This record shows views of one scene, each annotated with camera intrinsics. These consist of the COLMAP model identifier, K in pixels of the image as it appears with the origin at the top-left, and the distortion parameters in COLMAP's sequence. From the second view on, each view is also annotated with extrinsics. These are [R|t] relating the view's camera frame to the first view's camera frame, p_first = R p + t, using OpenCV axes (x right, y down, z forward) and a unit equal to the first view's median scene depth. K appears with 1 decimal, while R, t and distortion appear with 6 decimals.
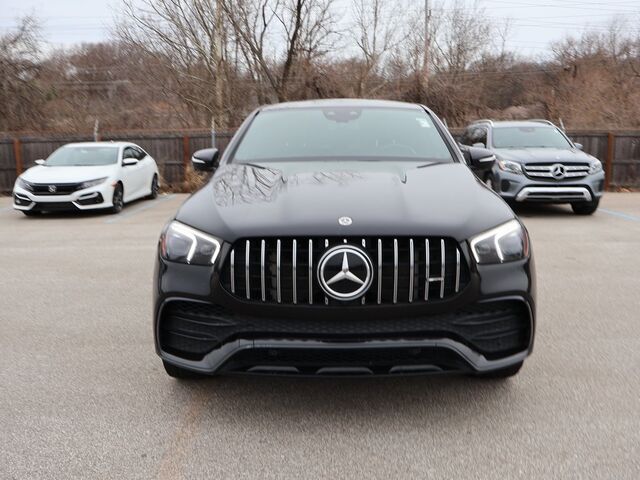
lens RADIAL K [[633.9, 0, 325.1], [0, 633.9, 263.2], [0, 0, 1]] dist [-0.013261, -0.008772]
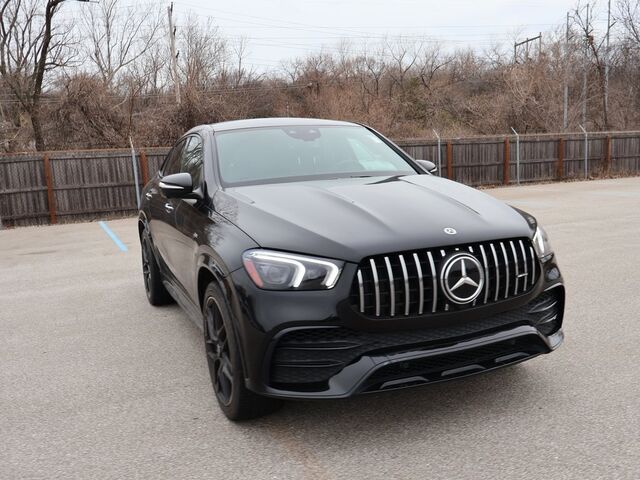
lens RADIAL K [[656.2, 0, 320.0], [0, 656.2, 240.0], [0, 0, 1]] dist [-0.020581, -0.005846]
pose [[0.888545, -0.092206, 0.449429, -0.621827], [0.120876, 0.992034, -0.035450, -0.036144], [-0.442580, 0.085824, 0.892613, 0.092790]]
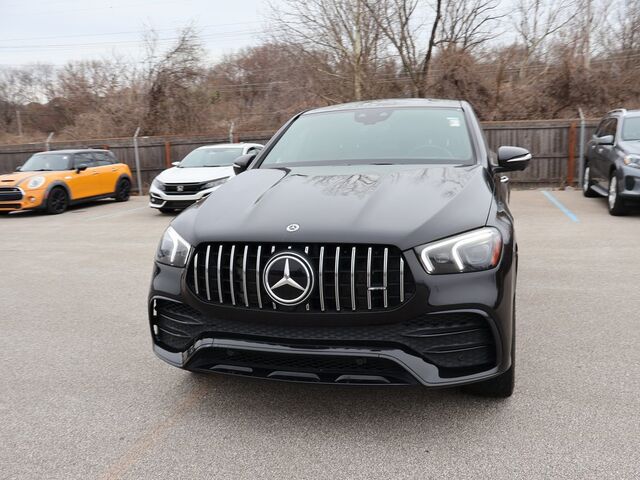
lens RADIAL K [[656.2, 0, 320.0], [0, 656.2, 240.0], [0, 0, 1]] dist [-0.020581, -0.005846]
pose [[0.956302, 0.016385, -0.291922, 0.353501], [-0.024899, 0.999365, -0.025474, -0.019692], [0.291319, 0.031630, 0.956103, 0.002912]]
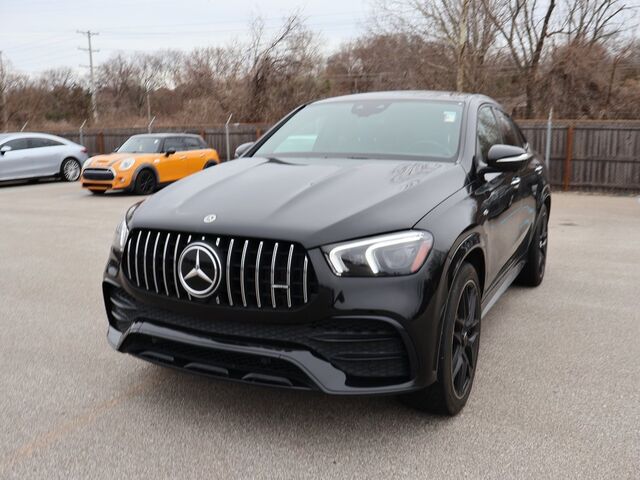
lens RADIAL K [[668.5, 0, 320.0], [0, 668.5, 240.0], [0, 0, 1]] dist [-0.015427, -0.017500]
pose [[0.886536, 0.079085, -0.455851, 0.617837], [-0.092046, 0.995735, -0.006262, -0.038700], [0.453411, 0.047511, 0.890034, 0.132044]]
